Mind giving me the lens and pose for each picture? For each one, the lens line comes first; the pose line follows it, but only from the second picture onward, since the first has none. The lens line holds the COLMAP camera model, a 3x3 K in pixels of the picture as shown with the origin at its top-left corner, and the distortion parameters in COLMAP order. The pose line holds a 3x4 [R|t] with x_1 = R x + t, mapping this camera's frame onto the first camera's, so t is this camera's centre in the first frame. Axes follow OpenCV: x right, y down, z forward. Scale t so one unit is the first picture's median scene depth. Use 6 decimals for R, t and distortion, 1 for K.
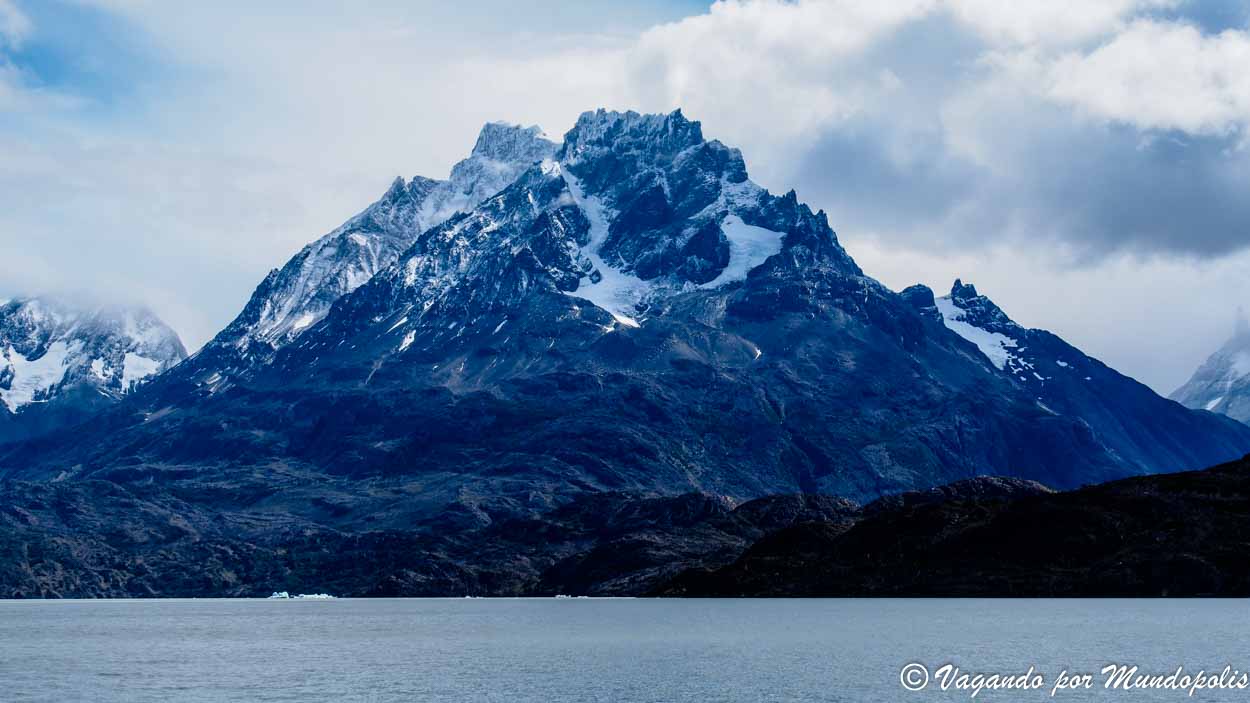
lens RADIAL K [[3614.1, 0, 651.3], [0, 3614.1, 266.6], [0, 0, 1]] dist [0.034667, 0.839531]
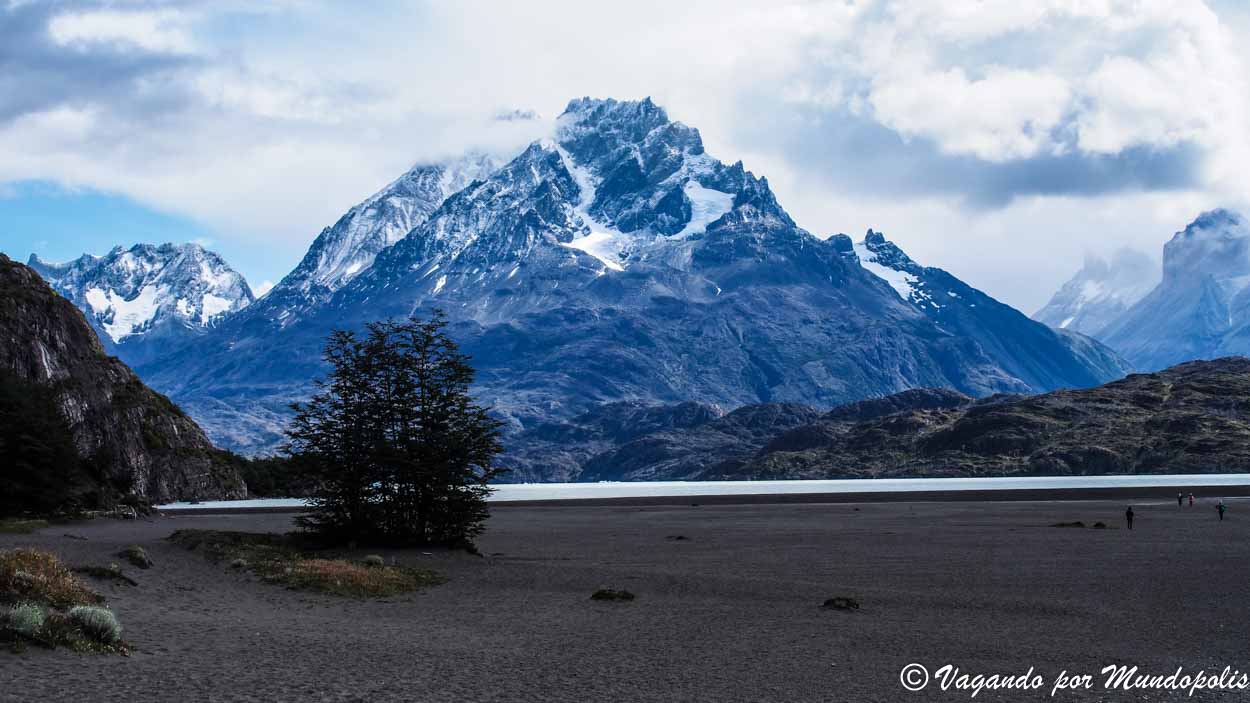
lens RADIAL K [[3614.1, 0, 651.3], [0, 3614.1, 266.6], [0, 0, 1]] dist [0.034667, 0.839531]
pose [[0.998380, -0.012939, 0.055406, -0.062980], [0.011224, 0.999452, 0.031152, -0.023856], [-0.055779, -0.030480, 0.997978, -0.267081]]
